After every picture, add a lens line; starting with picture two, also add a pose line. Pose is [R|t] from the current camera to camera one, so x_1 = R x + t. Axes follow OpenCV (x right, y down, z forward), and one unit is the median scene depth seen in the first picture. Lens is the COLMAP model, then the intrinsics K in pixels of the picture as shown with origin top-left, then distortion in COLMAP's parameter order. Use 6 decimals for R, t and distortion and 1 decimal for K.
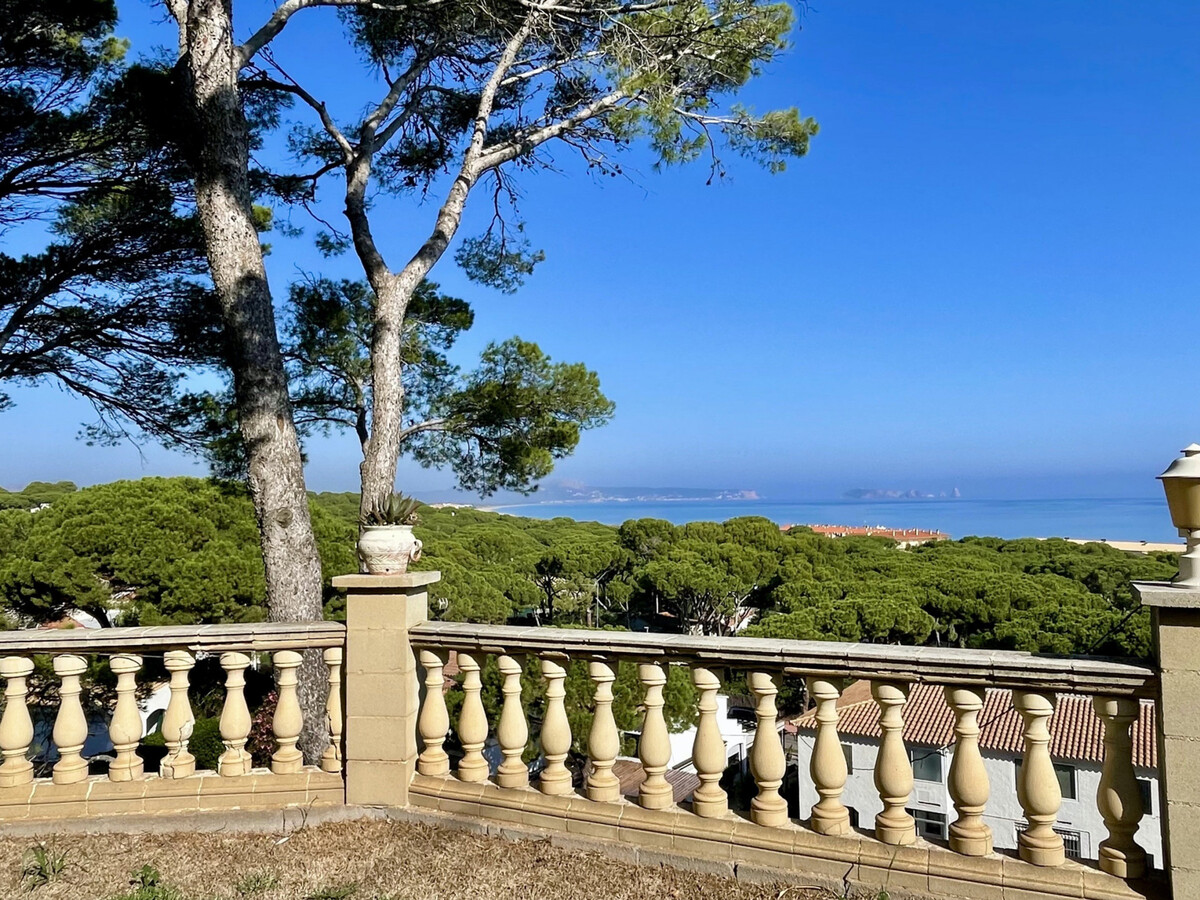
lens RADIAL K [[921.4, 0, 612.8], [0, 921.4, 457.7], [0, 0, 1]] dist [0.051898, -0.108254]
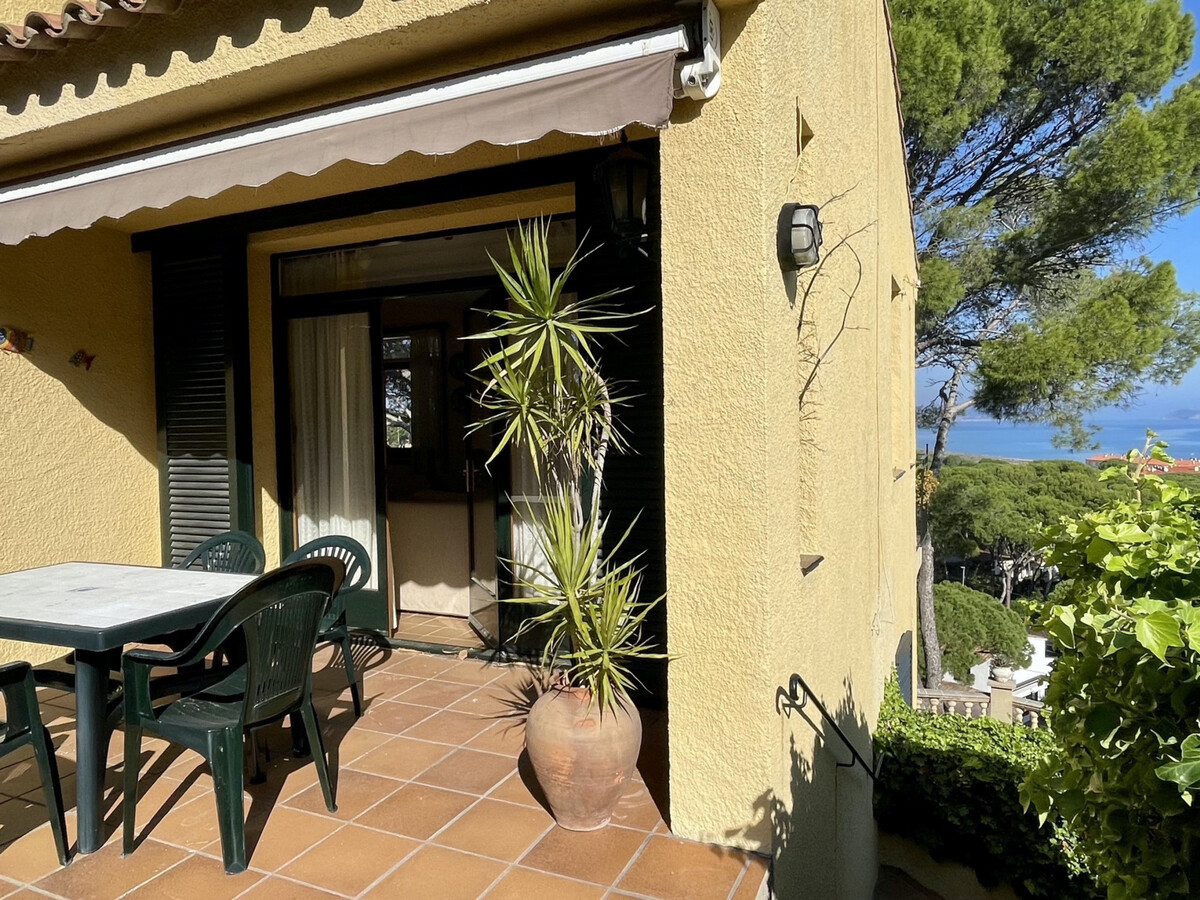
lens RADIAL K [[891.5, 0, 600.0], [0, 891.5, 450.0], [0, 0, 1]] dist [0.036773, -0.000640]
pose [[0.950857, 0.014421, -0.309295, -0.055918], [0.017395, 0.994849, 0.099863, -0.091276], [0.309142, -0.100336, 0.945708, -0.207812]]
